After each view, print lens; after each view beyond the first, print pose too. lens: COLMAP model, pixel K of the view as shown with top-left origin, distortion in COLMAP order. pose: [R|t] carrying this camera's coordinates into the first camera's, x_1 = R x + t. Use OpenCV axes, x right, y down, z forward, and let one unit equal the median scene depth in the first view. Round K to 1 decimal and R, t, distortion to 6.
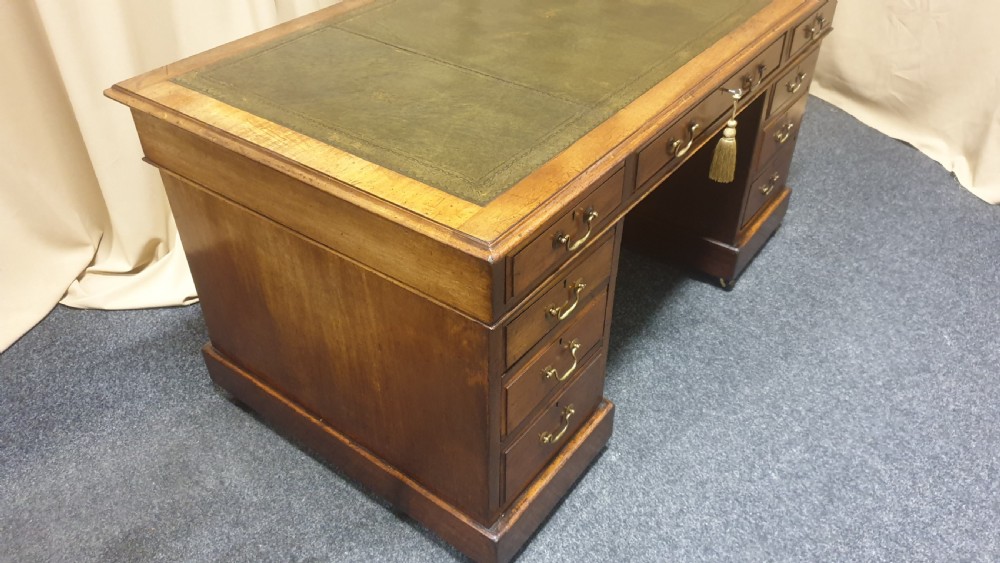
lens RADIAL K [[776.0, 0, 503.0], [0, 776.0, 285.4], [0, 0, 1]] dist [-0.006053, -0.002256]
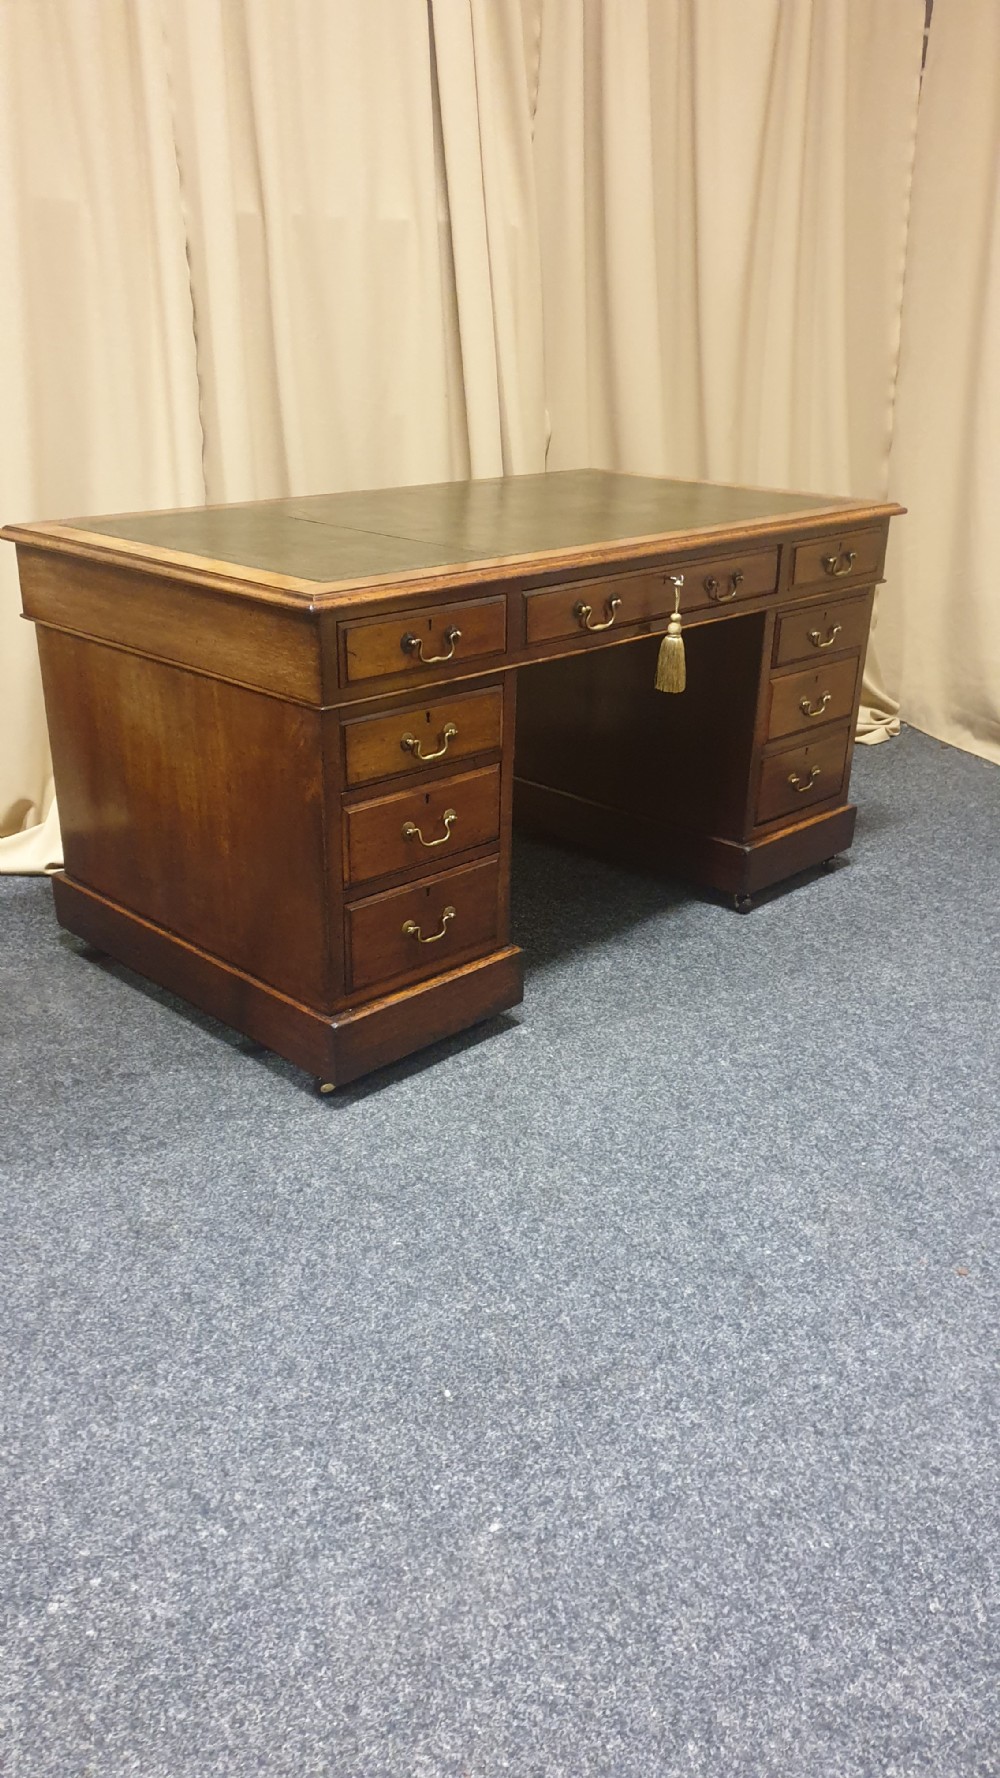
lens RADIAL K [[1348.6, 0, 475.8], [0, 1348.6, 925.3], [0, 0, 1]] dist [0.065520, -0.004674]
pose [[0.988708, 0.068516, -0.133276, 0.247639], [-0.098375, 0.967646, -0.232342, 0.405939], [0.113045, 0.242829, 0.963460, -0.326873]]
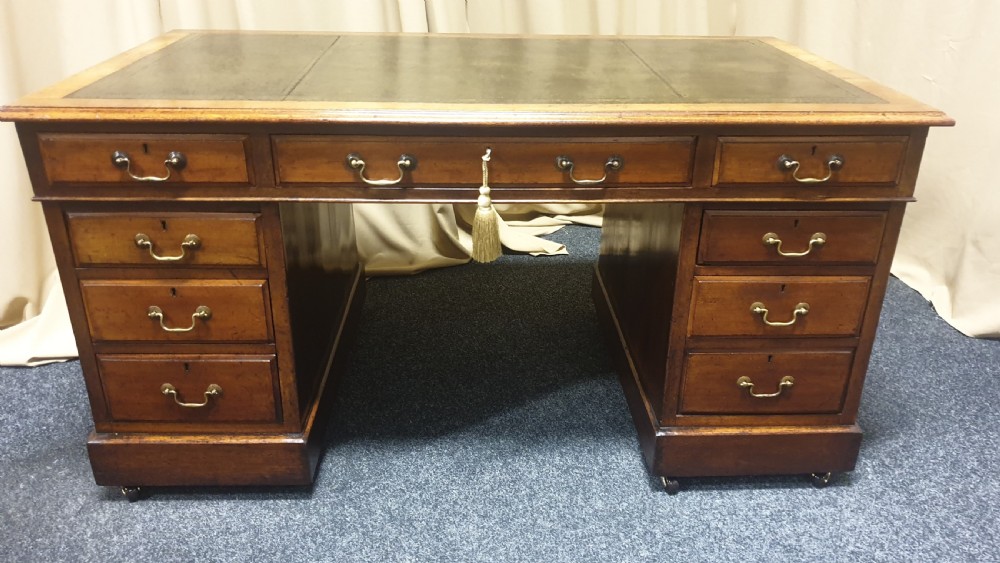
lens RADIAL K [[806.1, 0, 500.9], [0, 806.1, 279.9], [0, 0, 1]] dist [0.004600, 0.005611]
pose [[0.991636, 0.062728, -0.112798, 0.294544], [-0.085557, 0.973821, -0.210600, 0.092537], [0.096634, 0.218489, 0.971043, 0.093010]]
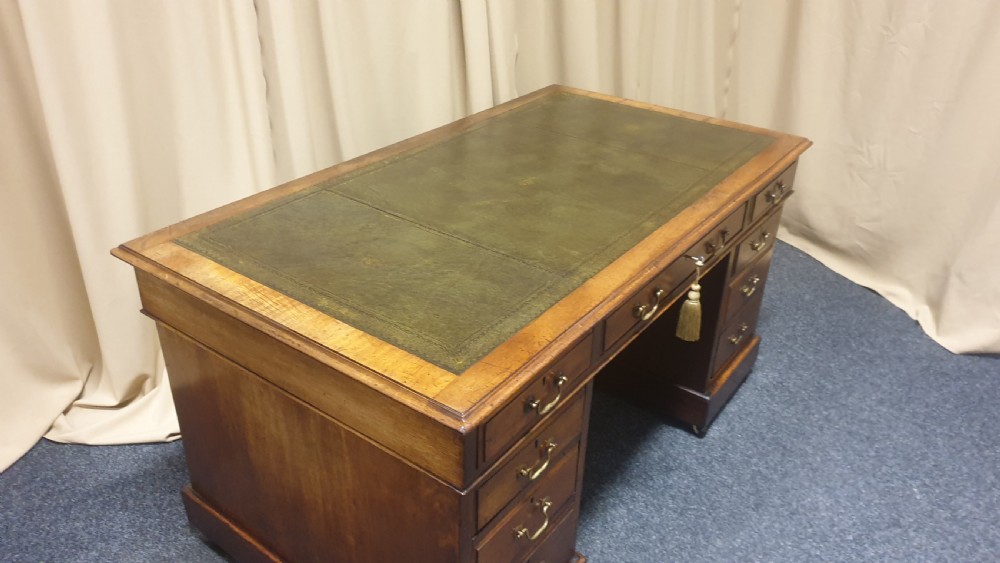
lens RADIAL K [[776.1, 0, 493.4], [0, 776.1, 282.2], [0, 0, 1]] dist [-0.002106, 0.004512]
pose [[0.999752, 0.021804, 0.004559, 0.009190], [-0.020867, 0.988327, -0.150914, -0.041431], [-0.007797, 0.150781, 0.988536, -0.047111]]
